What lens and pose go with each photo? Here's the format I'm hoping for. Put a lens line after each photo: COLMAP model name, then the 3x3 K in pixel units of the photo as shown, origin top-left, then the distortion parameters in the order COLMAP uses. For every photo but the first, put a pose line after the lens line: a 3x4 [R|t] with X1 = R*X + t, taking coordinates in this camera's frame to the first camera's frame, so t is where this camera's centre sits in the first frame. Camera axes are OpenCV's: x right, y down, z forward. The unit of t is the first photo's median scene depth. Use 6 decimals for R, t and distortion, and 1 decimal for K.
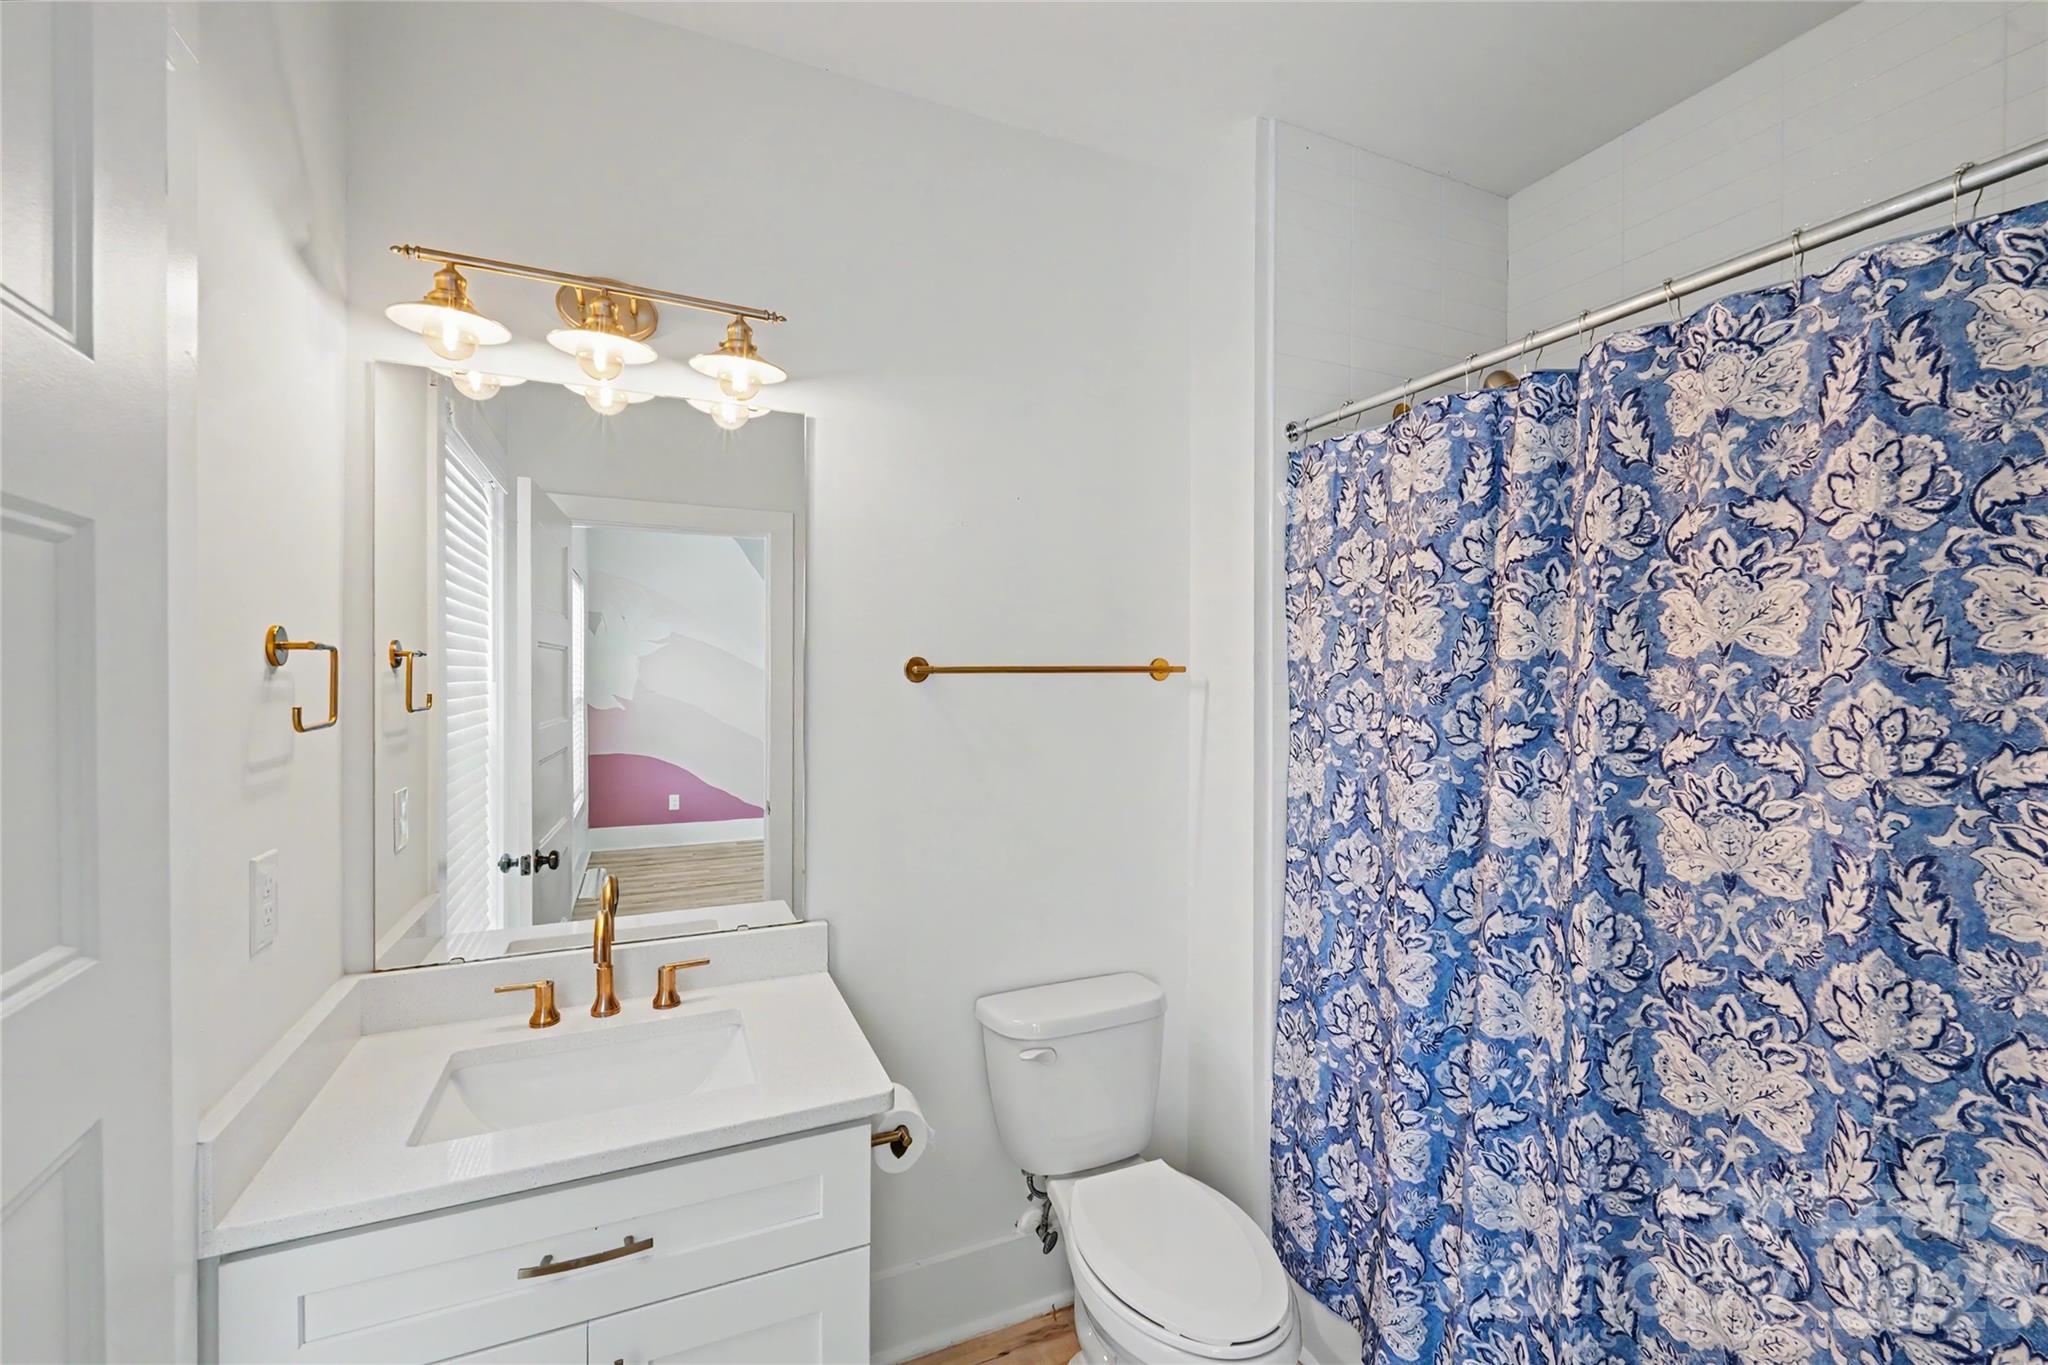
lens RADIAL K [[827.9, 0, 1021.6], [0, 827.9, 690.4], [0, 0, 1]] dist [0.002757, -0.000572]
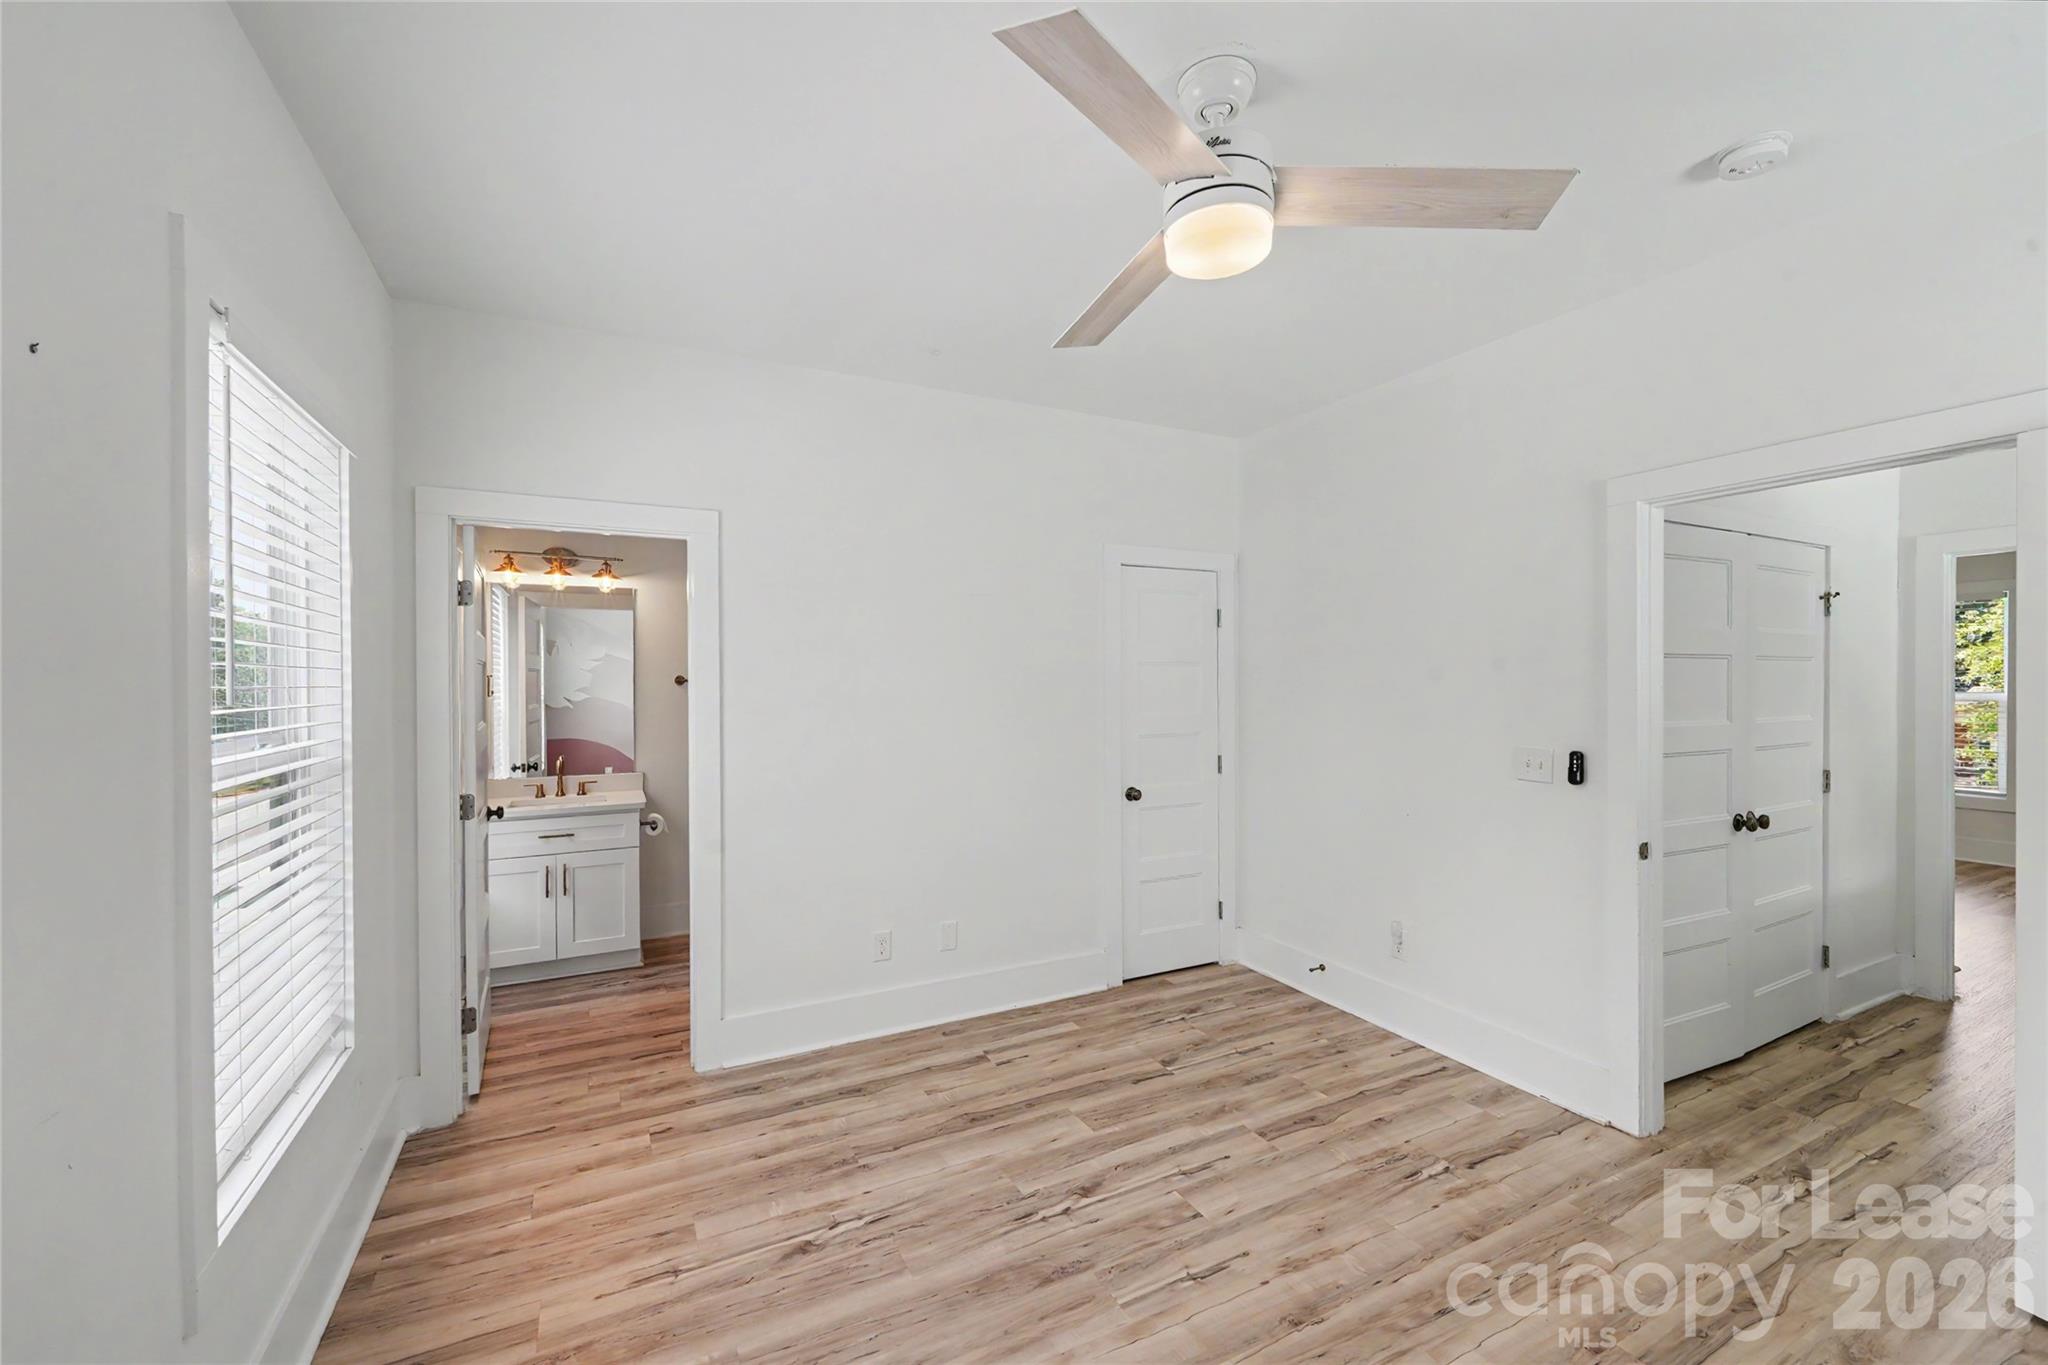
lens RADIAL K [[827.9, 0, 1021.4], [0, 827.9, 689.0], [0, 0, 1]] dist [0.002757, -0.000572]
pose [[0.998947, -0.004458, 0.045669, 1.139017], [0.004370, 0.999988, 0.002018, 0.004111], [-0.045678, -0.001816, 0.998955, -2.294111]]
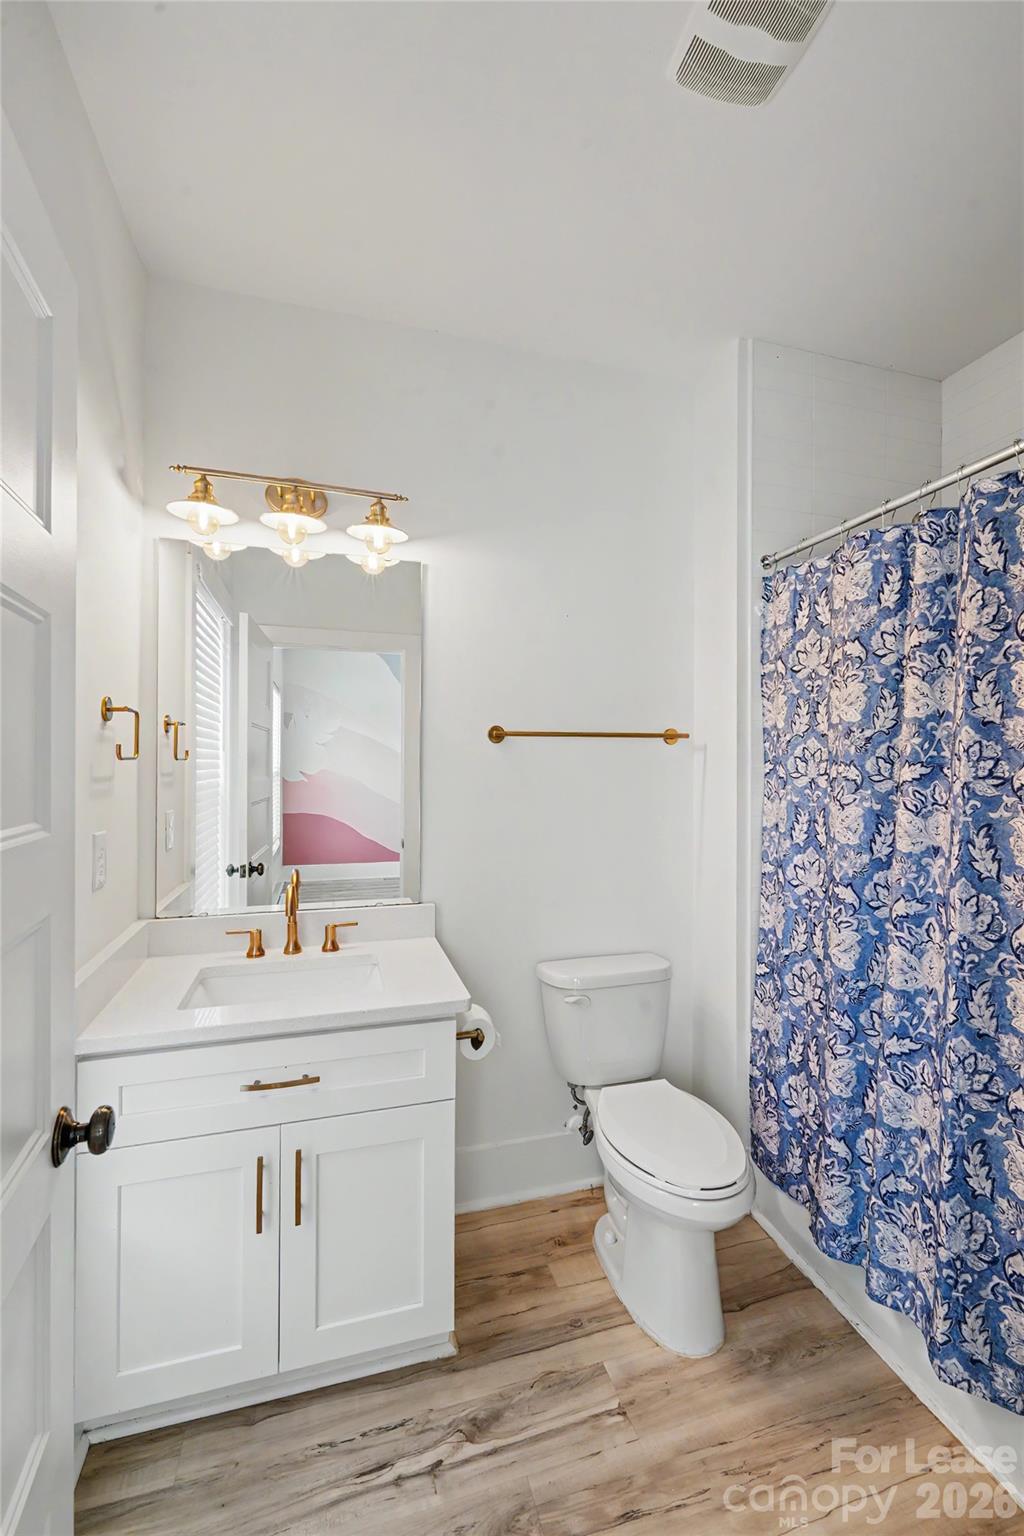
lens RADIAL K [[621.0, 0, 517.6], [0, 621.0, 767.1], [0, 0, 1]] dist [0.002757, -0.000572]
pose [[0.992614, 0.002940, -0.121281, 0.060761], [-0.003722, 0.999974, -0.006215, 0.054639], [0.121260, 0.006621, 0.992599, -0.114000]]
